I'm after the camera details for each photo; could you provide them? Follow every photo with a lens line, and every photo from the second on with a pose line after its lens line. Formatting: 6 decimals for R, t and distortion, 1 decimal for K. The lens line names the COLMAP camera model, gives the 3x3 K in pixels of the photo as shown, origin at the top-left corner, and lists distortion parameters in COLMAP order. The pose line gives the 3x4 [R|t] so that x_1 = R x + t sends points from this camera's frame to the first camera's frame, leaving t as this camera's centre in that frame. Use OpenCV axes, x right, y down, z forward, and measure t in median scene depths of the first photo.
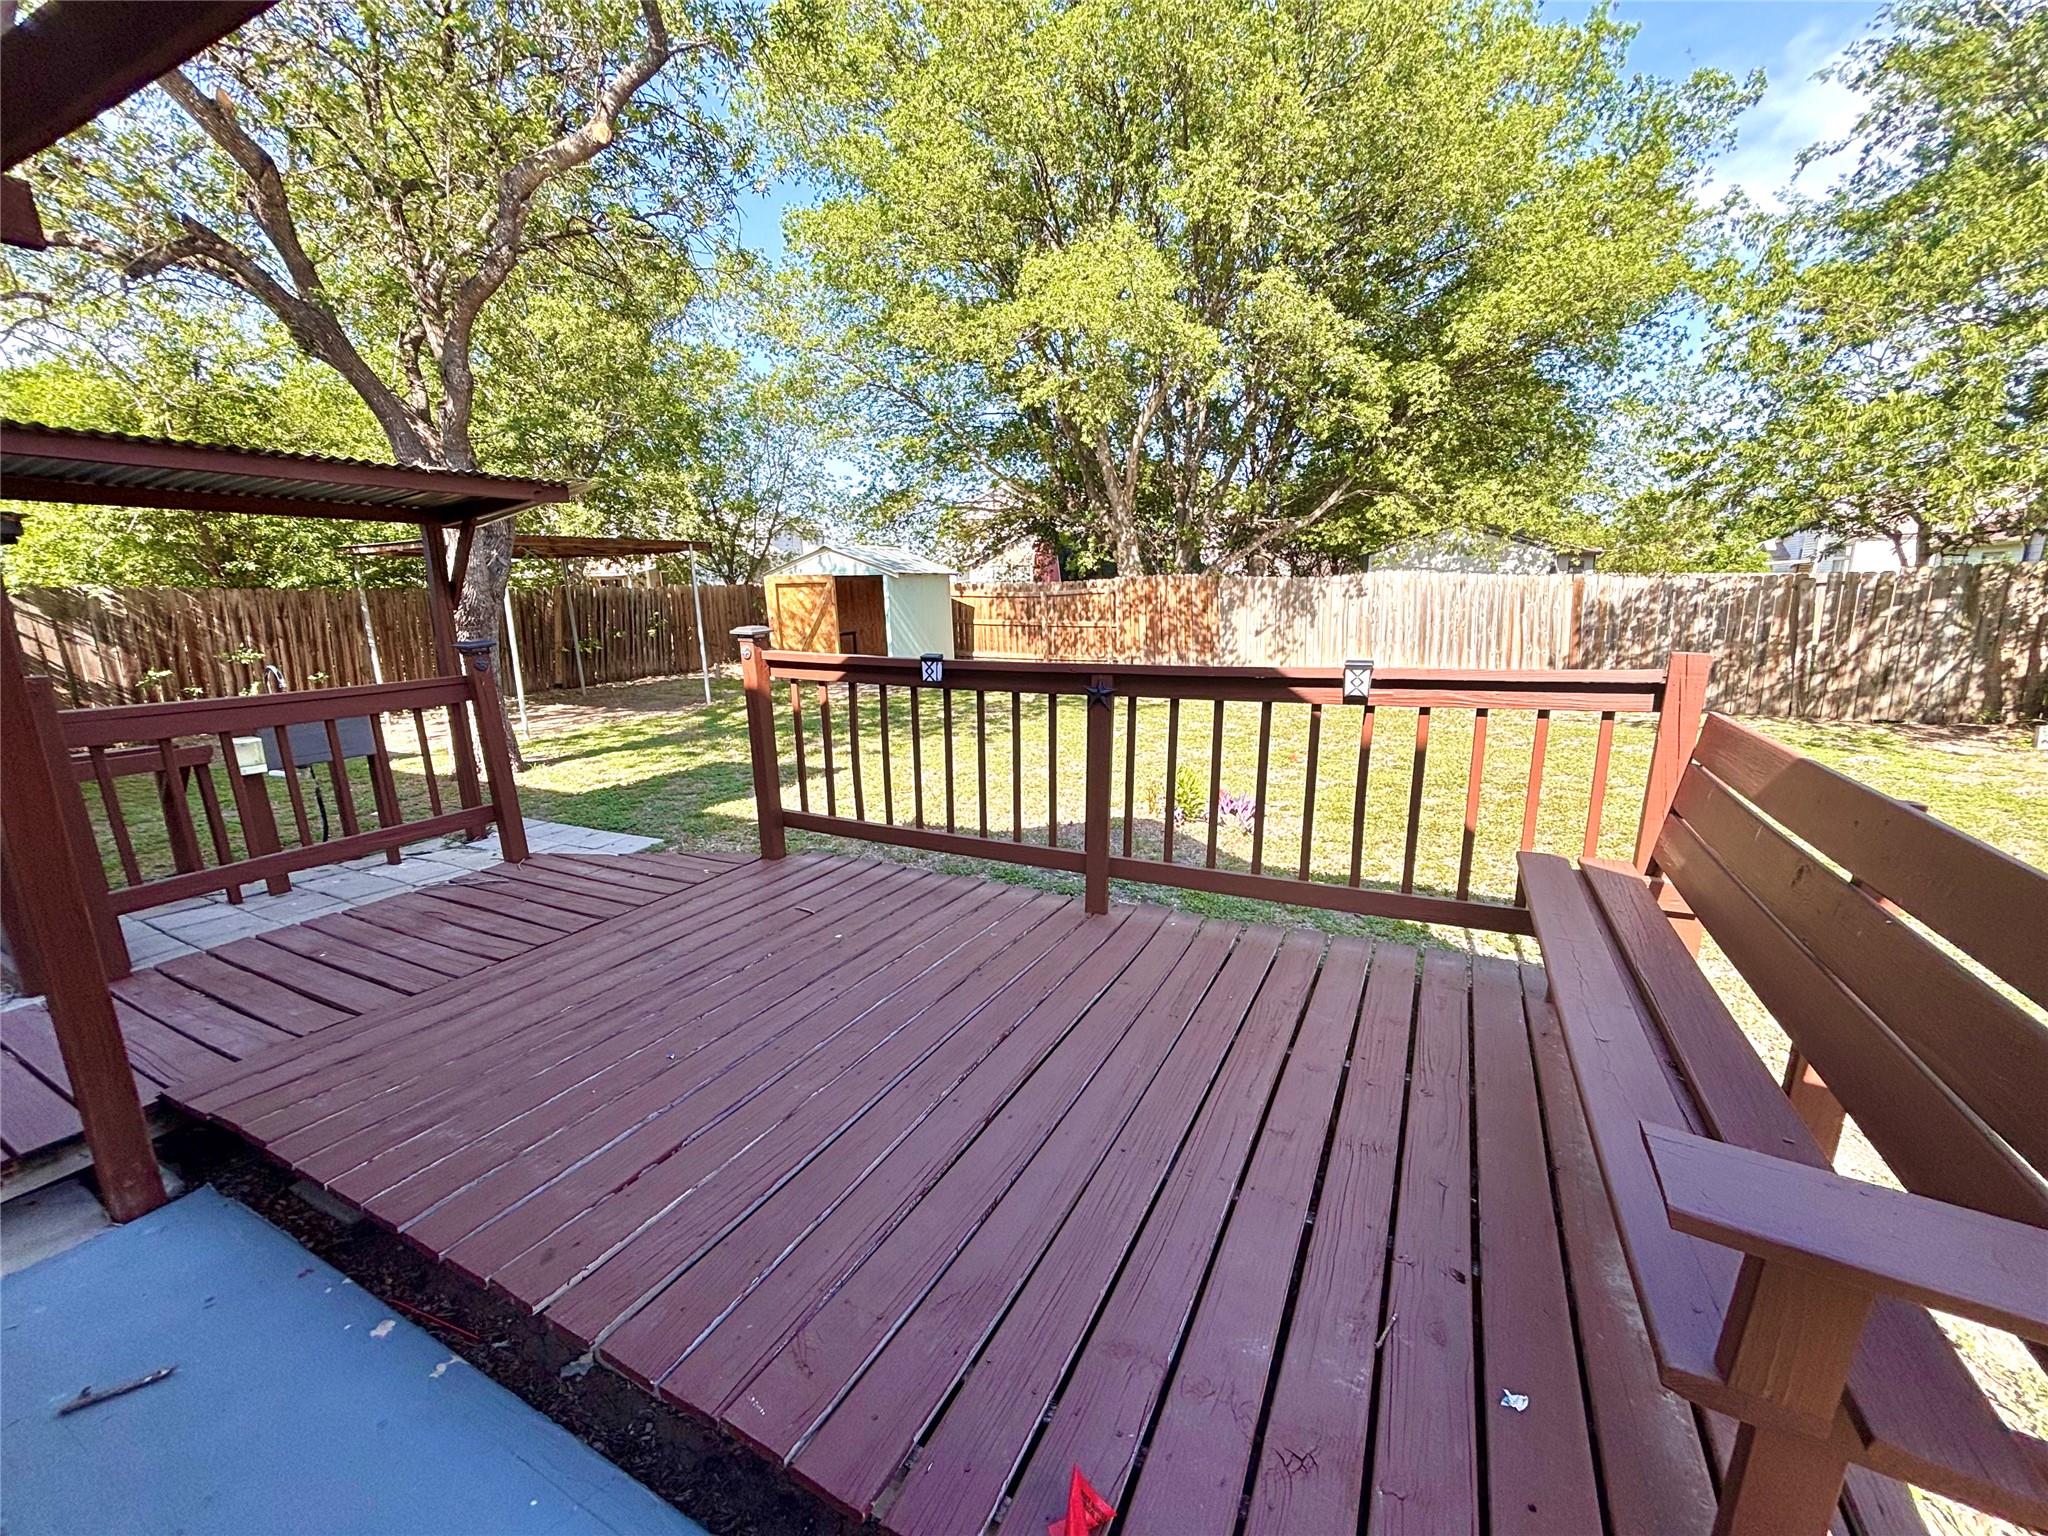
lens RADIAL K [[819.3, 0, 1022.4], [0, 819.3, 778.9], [0, 0, 1]] dist [0.002890, -0.001190]
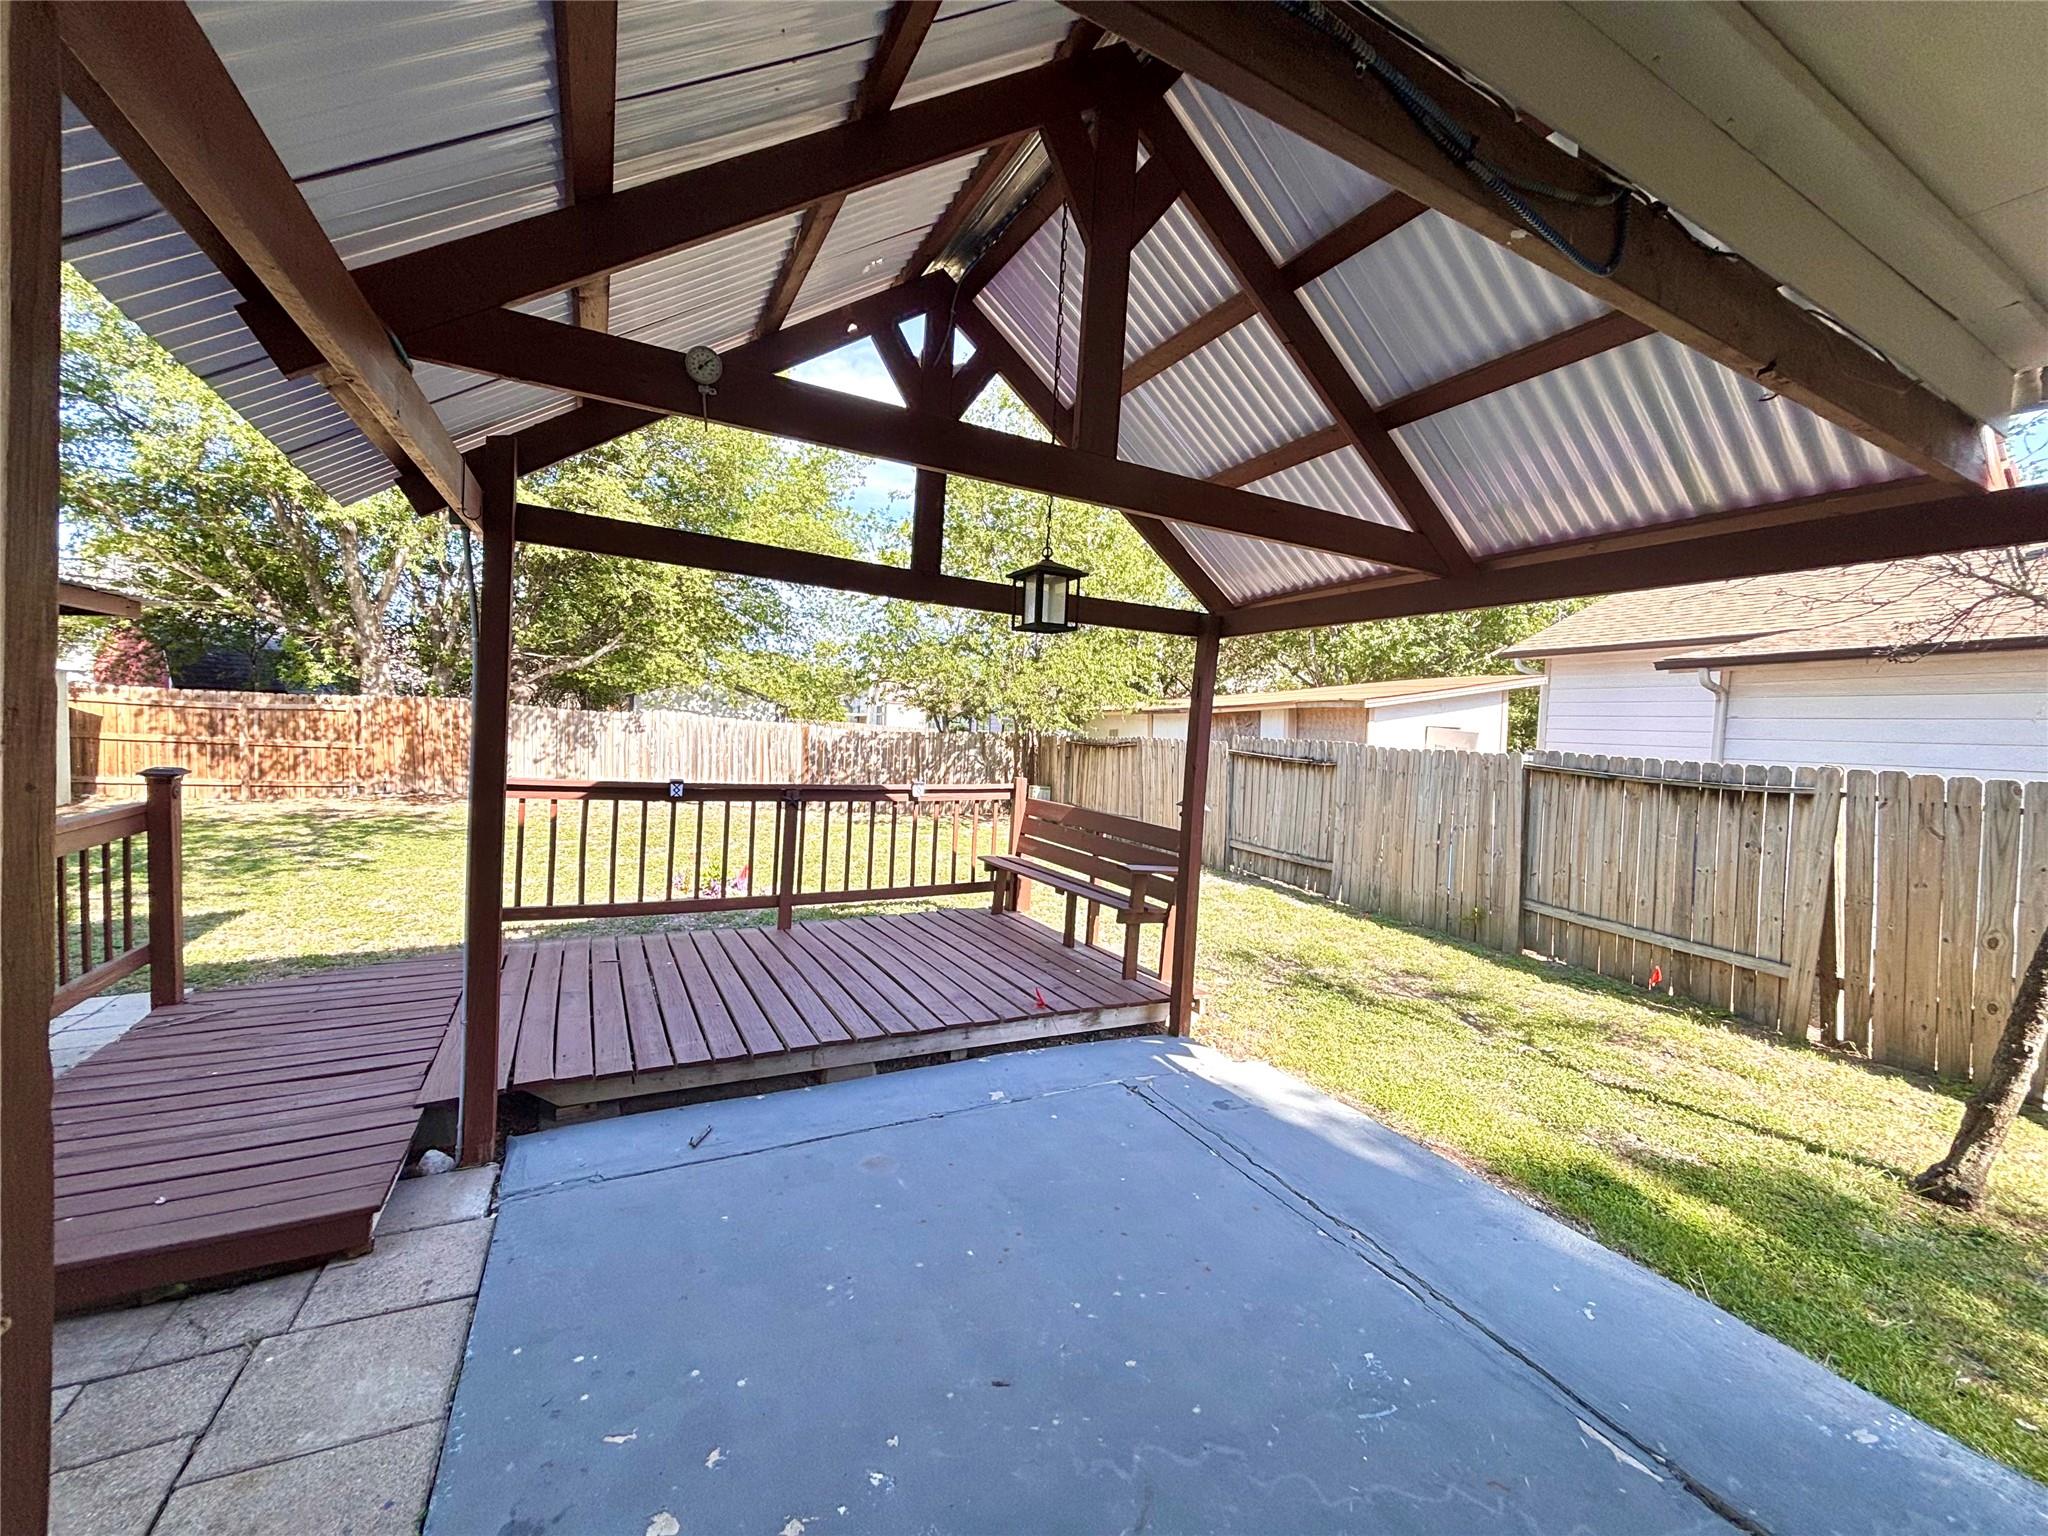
lens RADIAL K [[819.3, 0, 1029.9], [0, 819.3, 760.2], [0, 0, 1]] dist [0.002890, -0.001190]
pose [[0.560455, 0.014951, 0.828050, -0.314813], [0.127671, 0.986325, -0.104222, 0.018524], [-0.818285, 0.164129, 0.550882, -0.126586]]
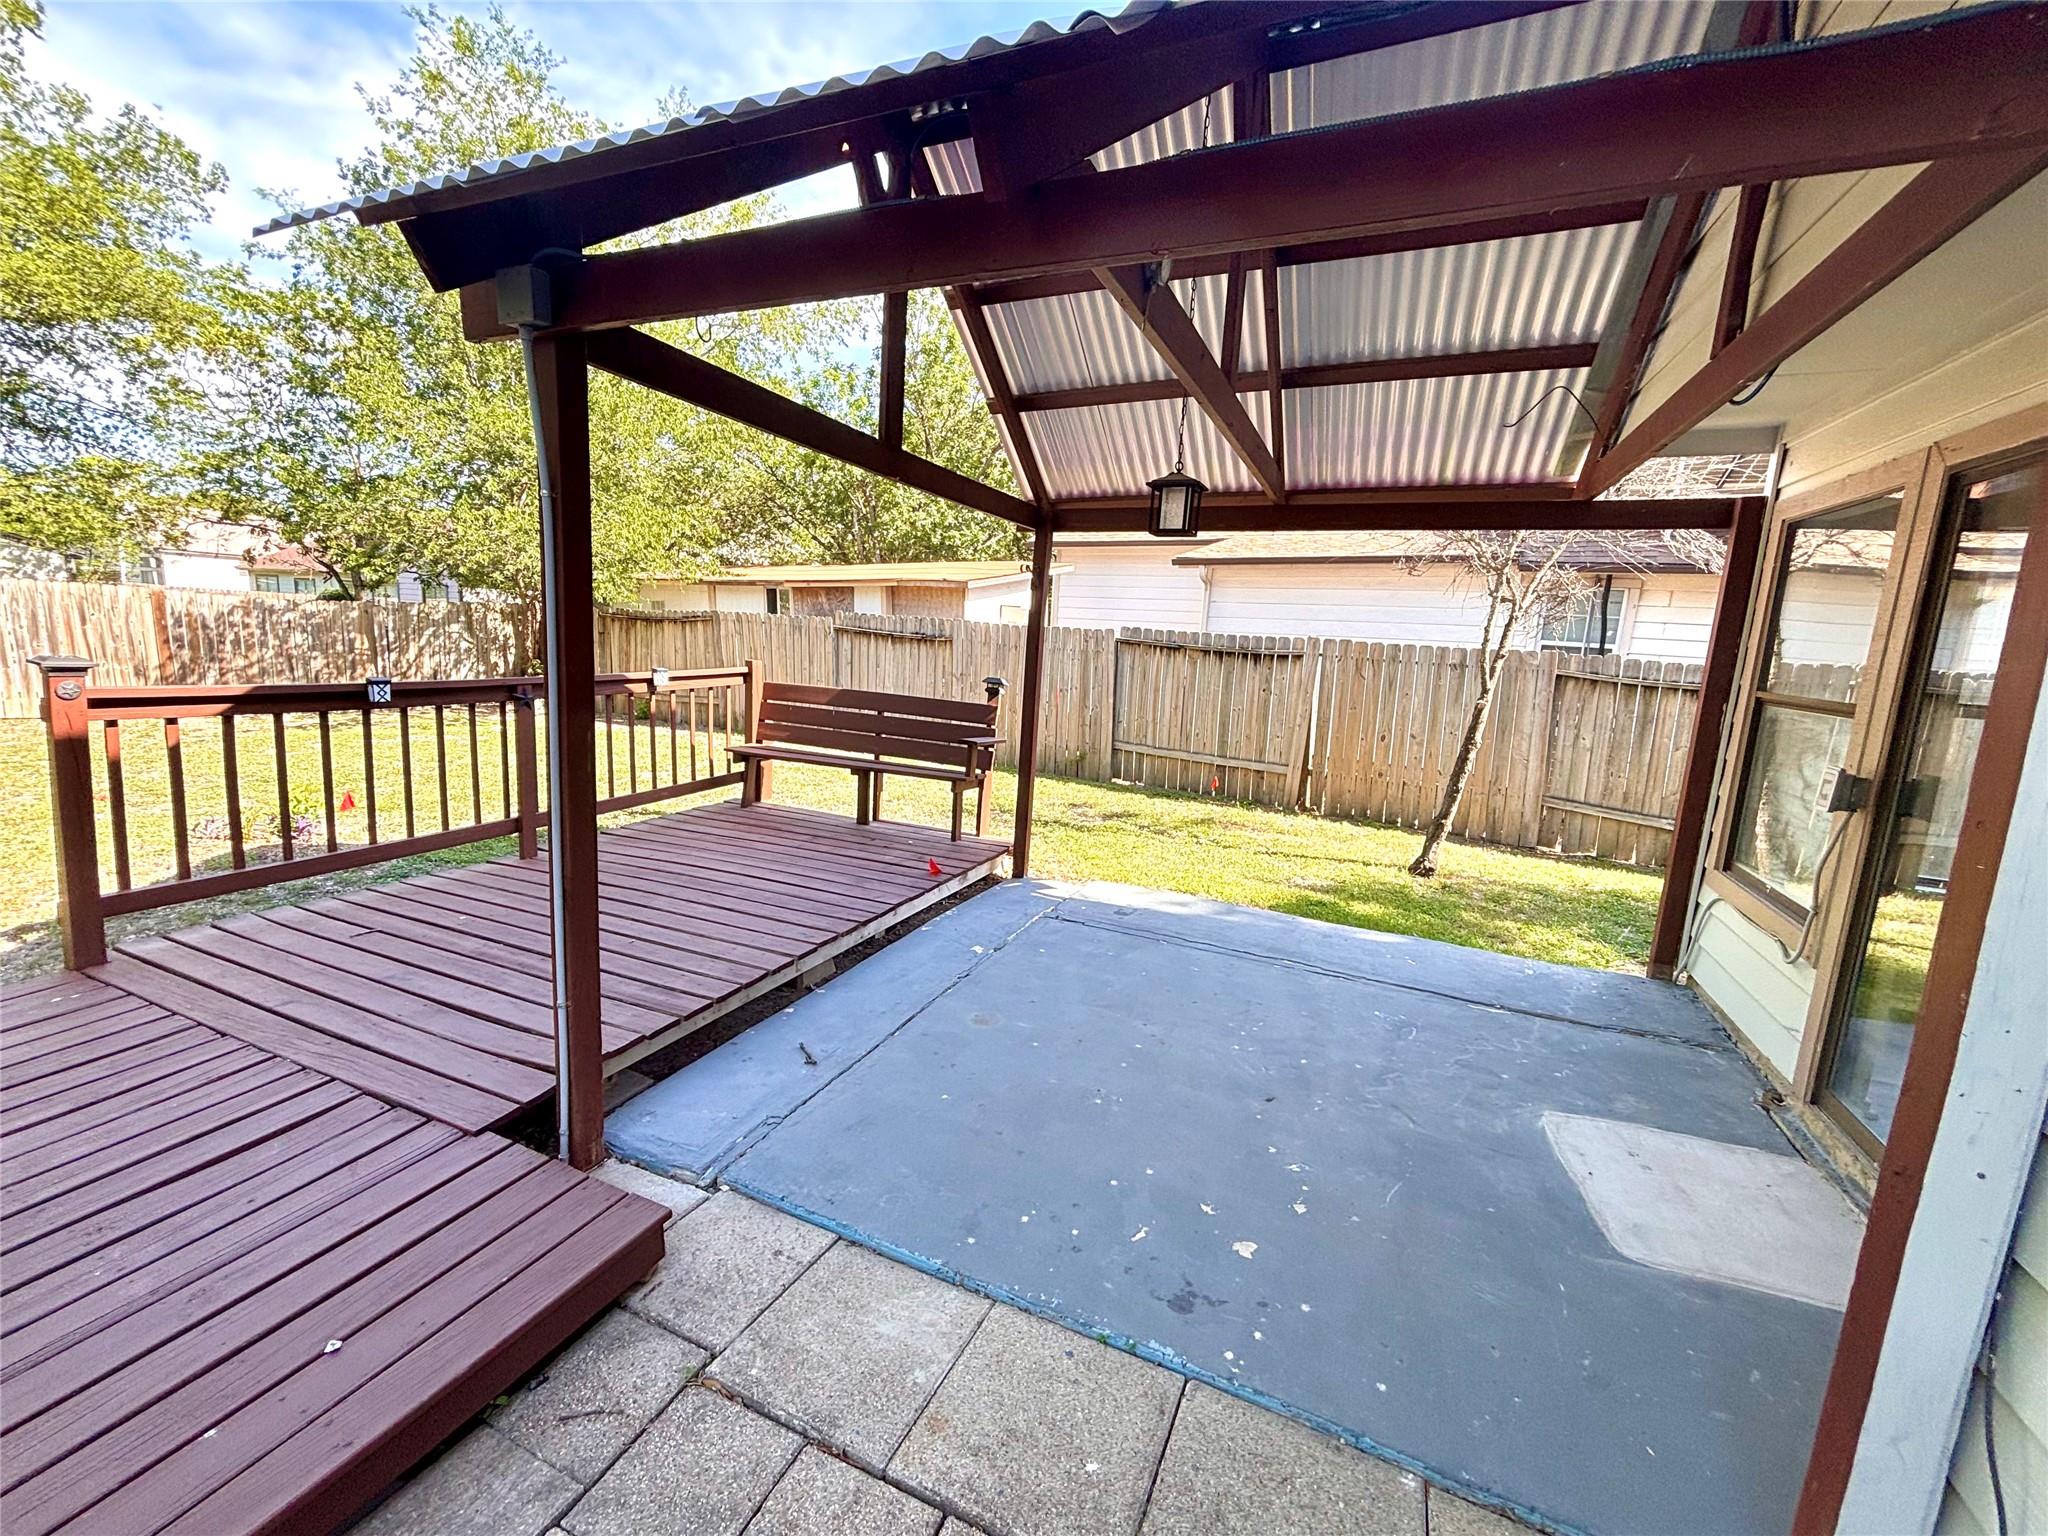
lens RADIAL K [[819.3, 0, 1018.3], [0, 819.3, 758.4], [0, 0, 1]] dist [0.002890, -0.001190]
pose [[-0.062299, -0.141688, 0.987949, -0.395350], [0.174581, 0.973063, 0.150562, -0.018824], [-0.982670, 0.181857, -0.035885, 0.061140]]
